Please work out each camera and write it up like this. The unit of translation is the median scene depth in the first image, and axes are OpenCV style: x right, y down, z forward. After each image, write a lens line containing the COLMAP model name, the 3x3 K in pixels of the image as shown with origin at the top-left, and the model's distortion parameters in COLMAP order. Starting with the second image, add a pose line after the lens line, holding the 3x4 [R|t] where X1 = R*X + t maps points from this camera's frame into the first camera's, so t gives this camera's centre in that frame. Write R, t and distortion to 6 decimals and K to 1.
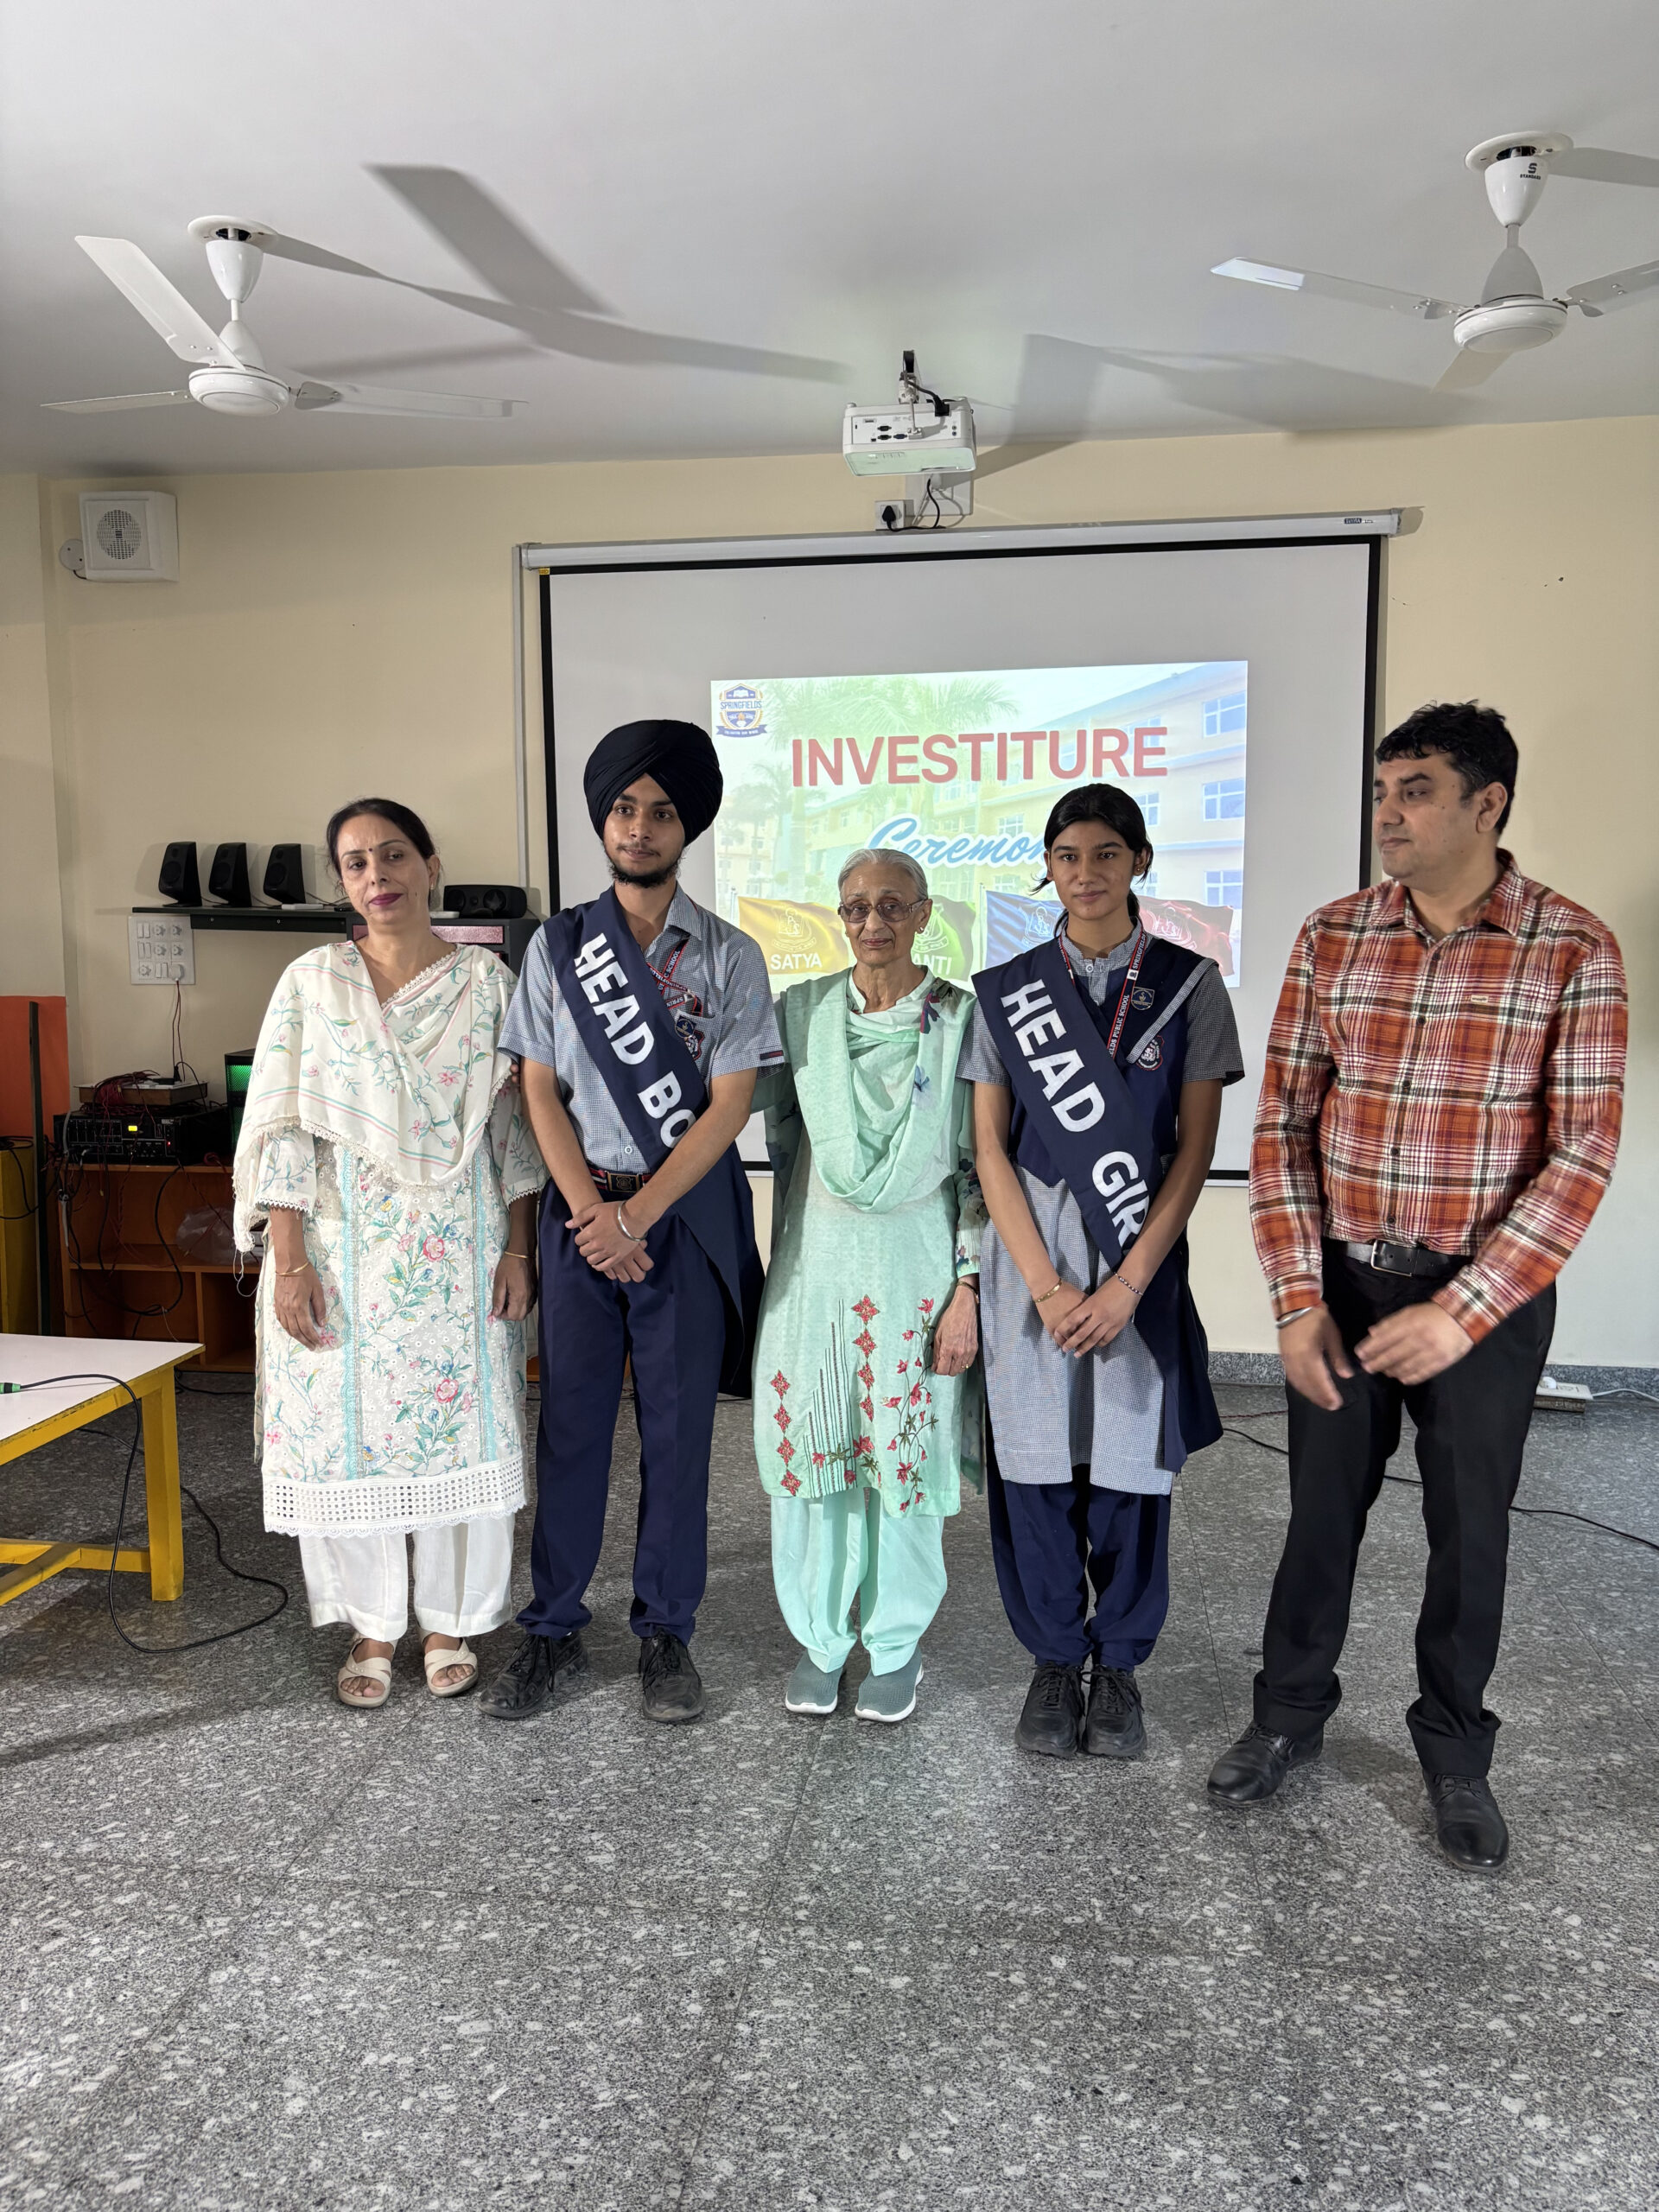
lens RADIAL K [[1644.9, 0, 844.4], [0, 1644.9, 1109.0], [0, 0, 1]] dist [0.059330, -0.065171]
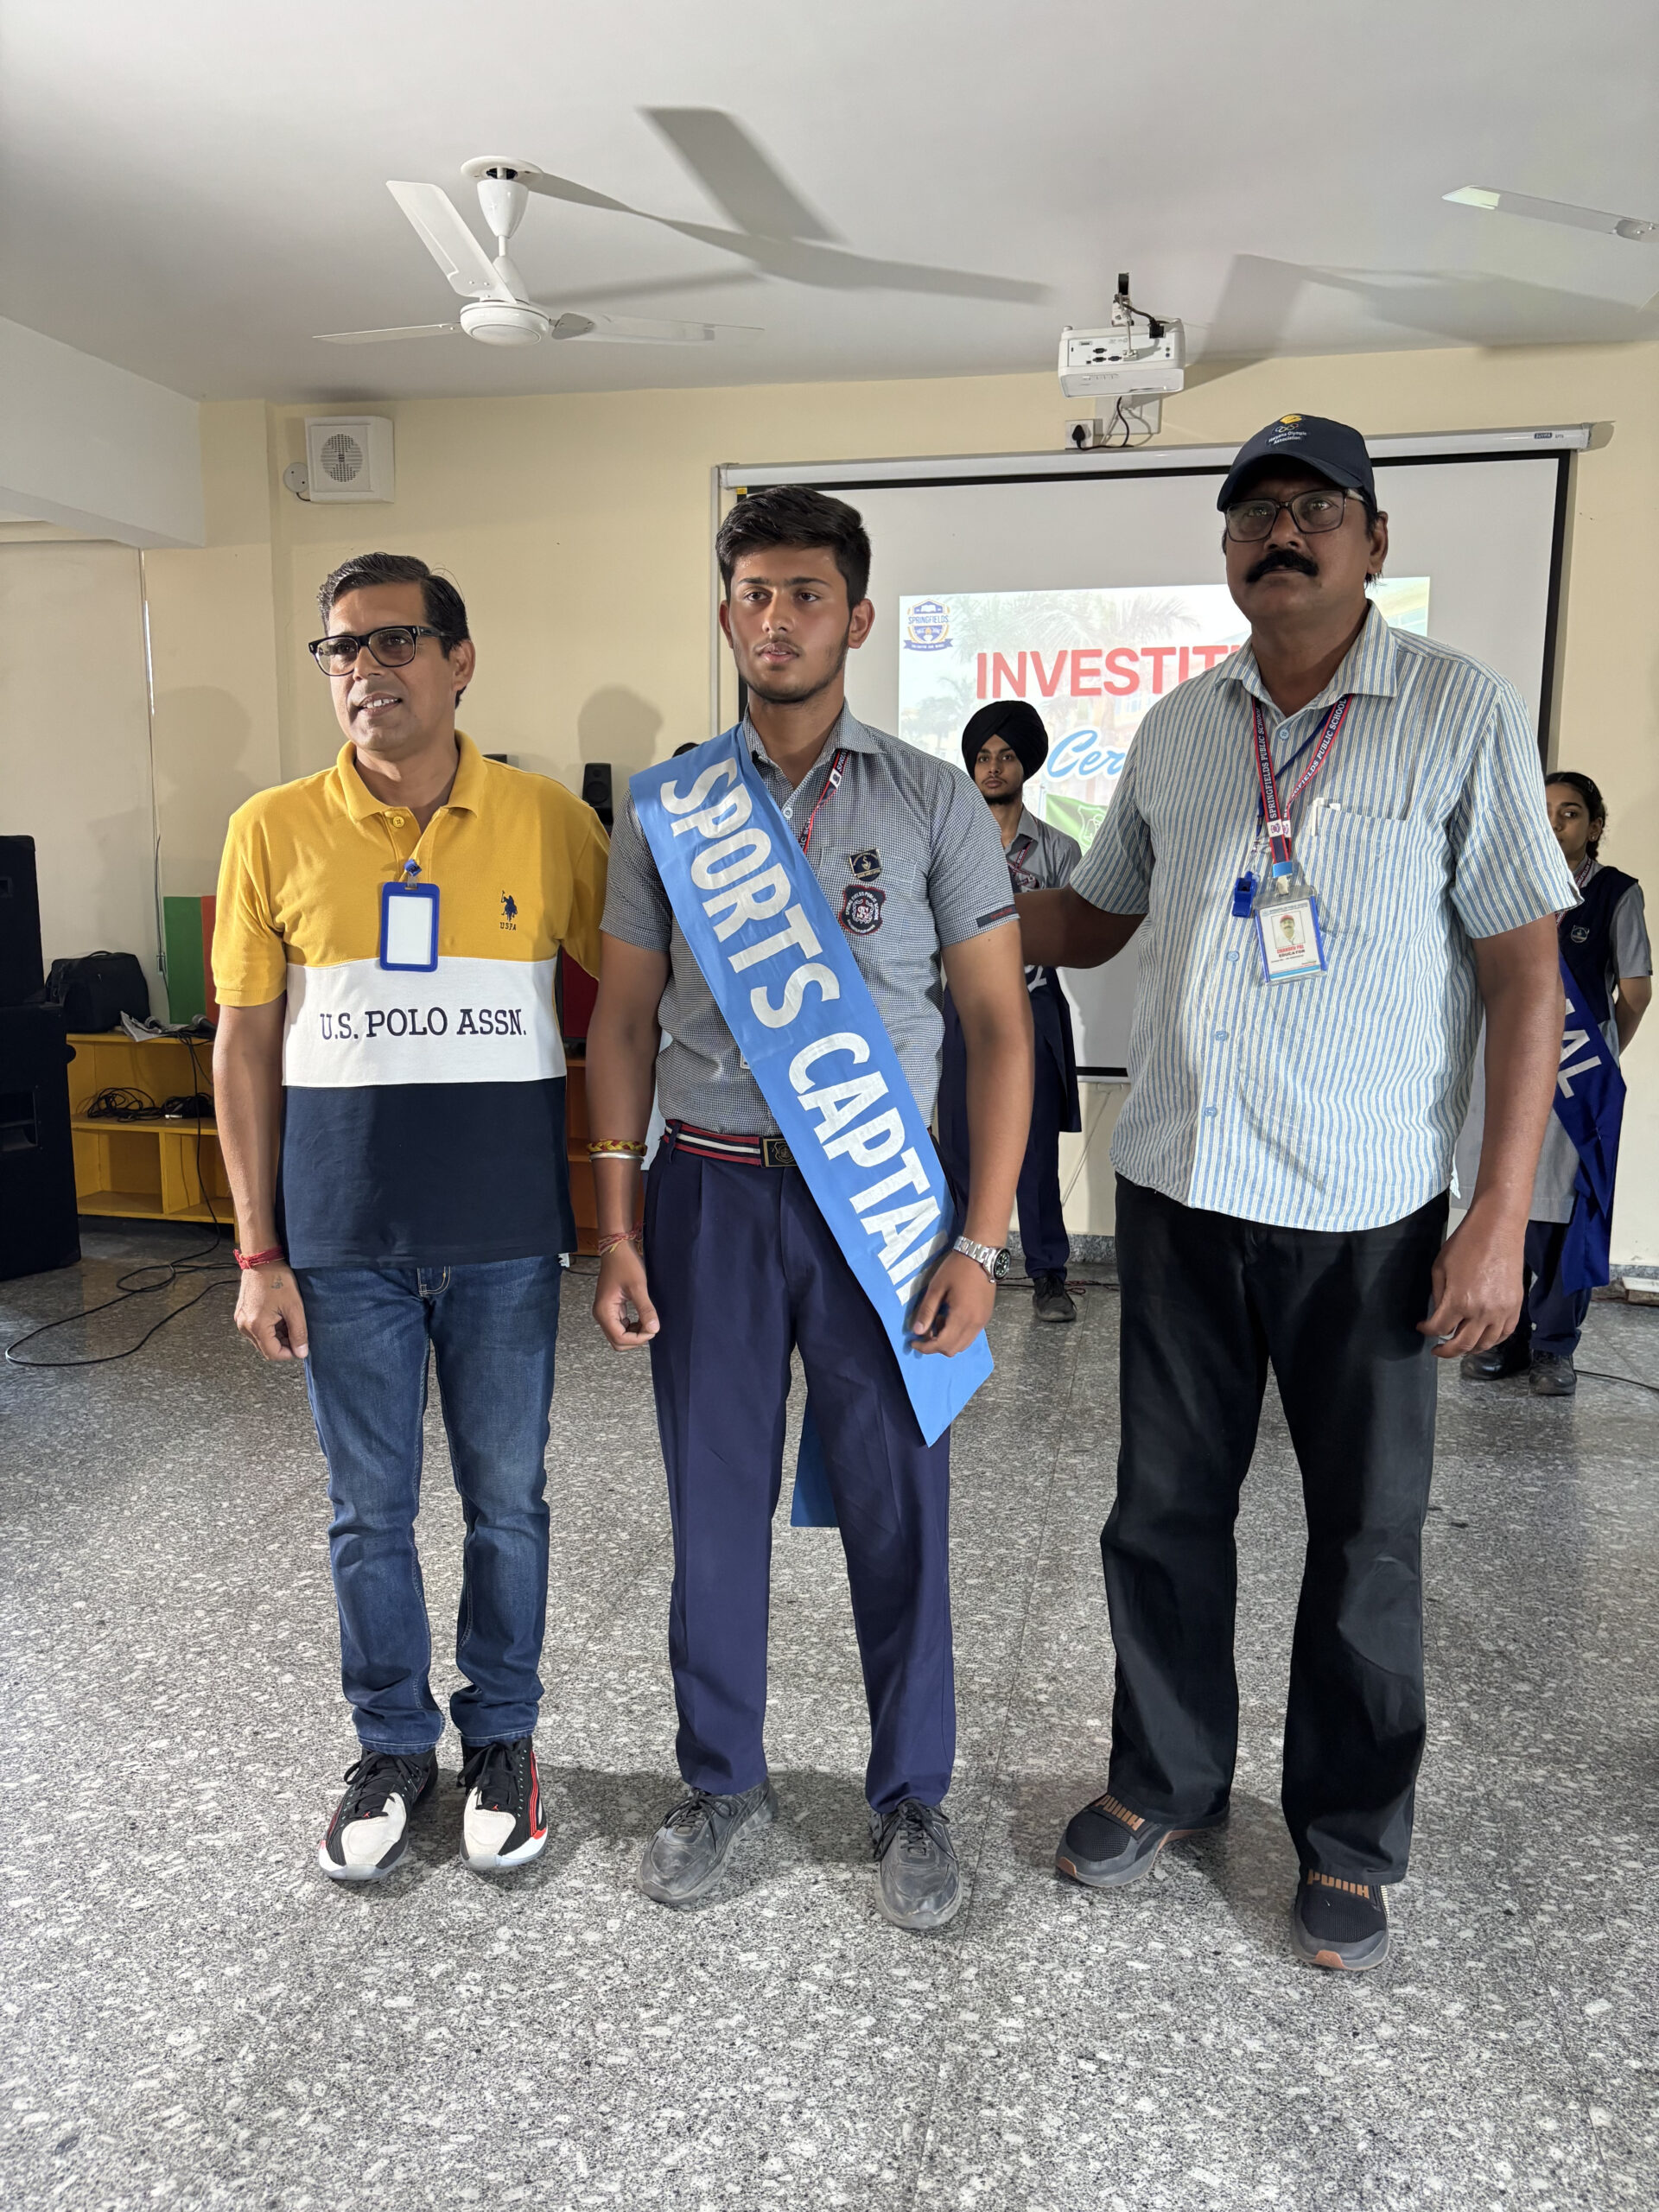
lens RADIAL K [[1689.8, 0, 827.6], [0, 1689.8, 1116.6], [0, 0, 1]] dist [-0.004598, 0.063576]
pose [[0.998311, 0.017074, -0.055539, -0.111915], [-0.014854, 0.999084, 0.040136, 0.046063], [0.056173, -0.039243, 0.997649, -0.134969]]
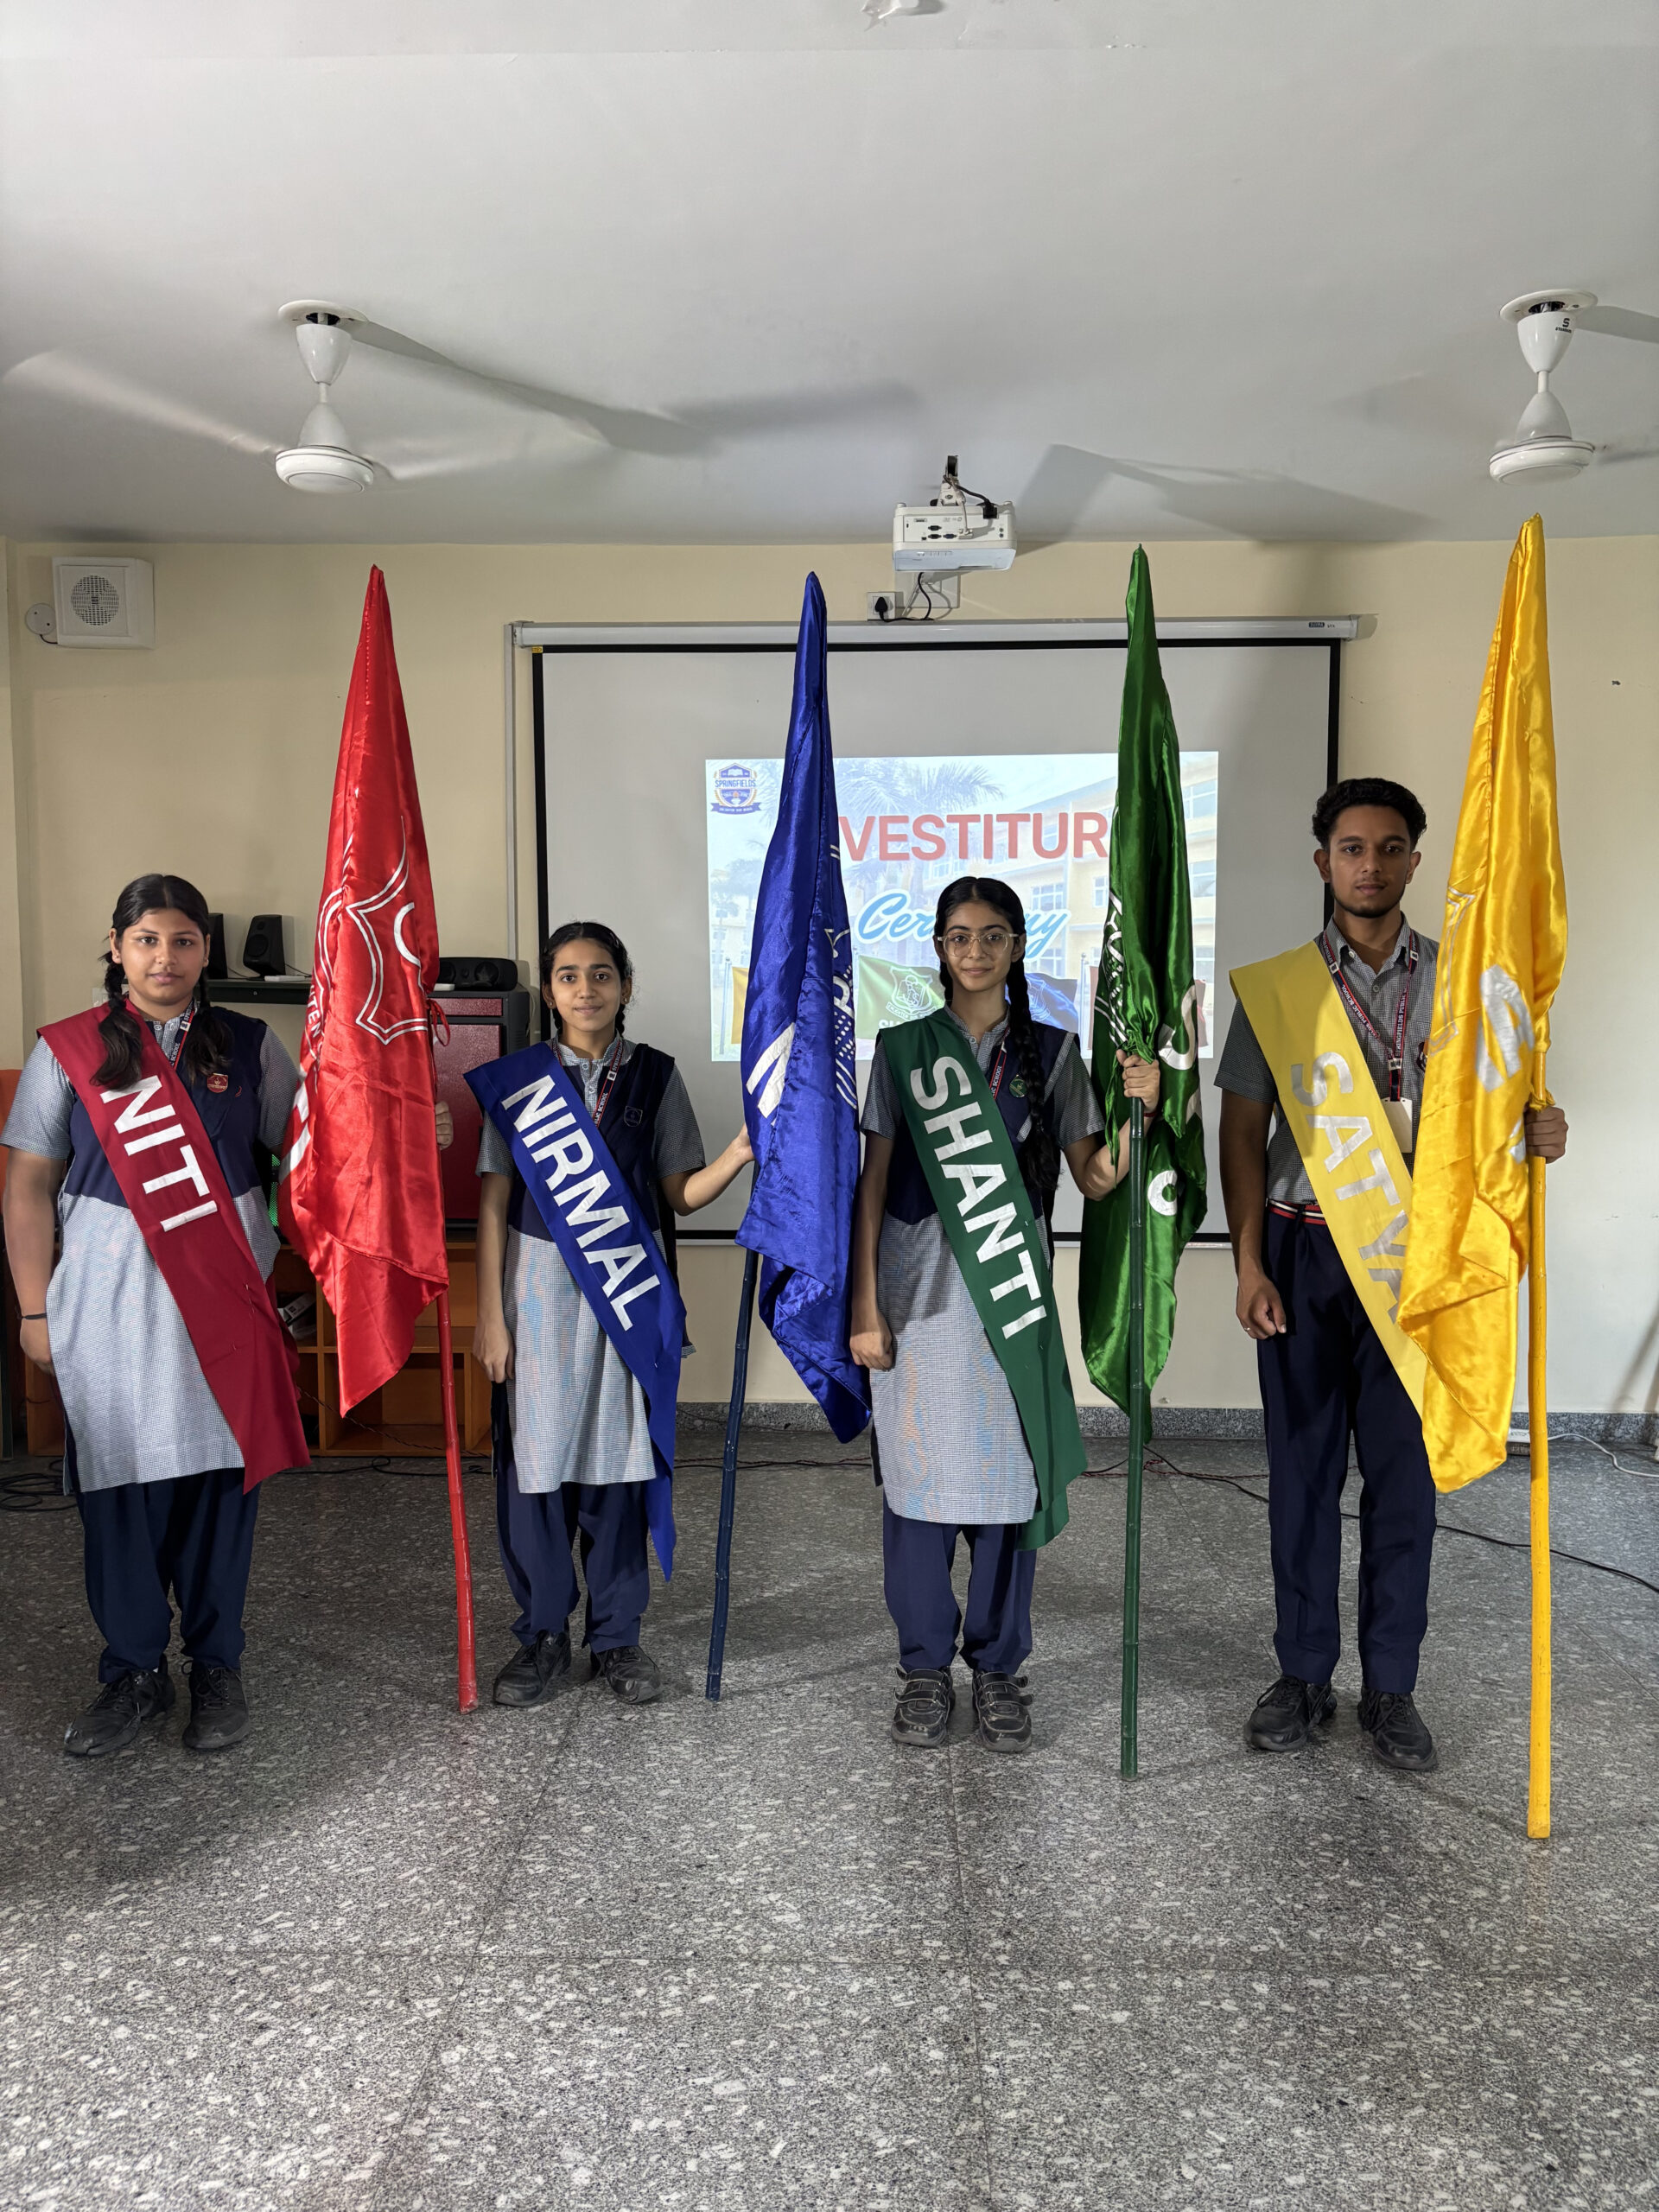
lens RADIAL K [[1665.5, 0, 800.6], [0, 1665.5, 1099.1], [0, 0, 1]] dist [0.066855, -0.075281]
pose [[0.992930, -0.004506, 0.118612, -0.264107], [0.010683, 0.998616, -0.051497, 0.008781], [-0.118216, 0.052400, 0.991604, -0.039765]]
